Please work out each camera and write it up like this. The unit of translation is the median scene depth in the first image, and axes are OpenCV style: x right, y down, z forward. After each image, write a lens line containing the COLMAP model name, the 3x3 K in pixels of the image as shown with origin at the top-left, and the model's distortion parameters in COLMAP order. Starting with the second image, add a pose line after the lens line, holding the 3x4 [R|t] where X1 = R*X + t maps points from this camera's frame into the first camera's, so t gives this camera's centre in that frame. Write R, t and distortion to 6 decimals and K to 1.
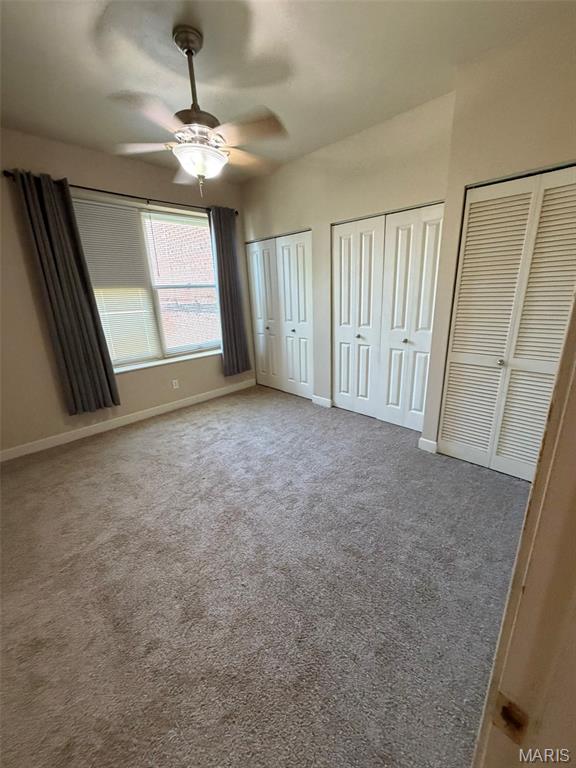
lens RADIAL K [[305.4, 0, 288.3], [0, 305.4, 381.9], [0, 0, 1]] dist [-0.000324, -0.000051]
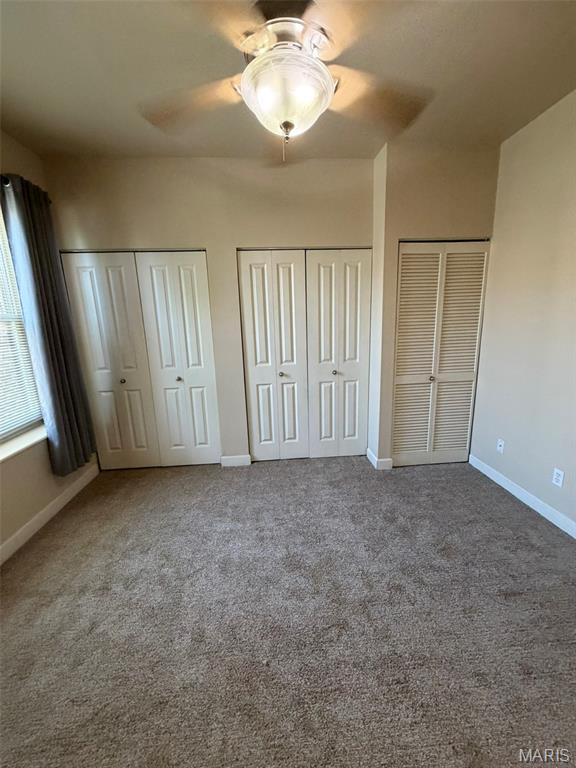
lens RADIAL K [[305.4, 0, 288.3], [0, 305.4, 381.9], [0, 0, 1]] dist [-0.000324, -0.000051]
pose [[0.649971, -0.136791, 0.747546, -0.415702], [0.226273, 0.973888, -0.018530, -0.102982], [-0.725492, 0.181193, 0.663951, 0.377789]]
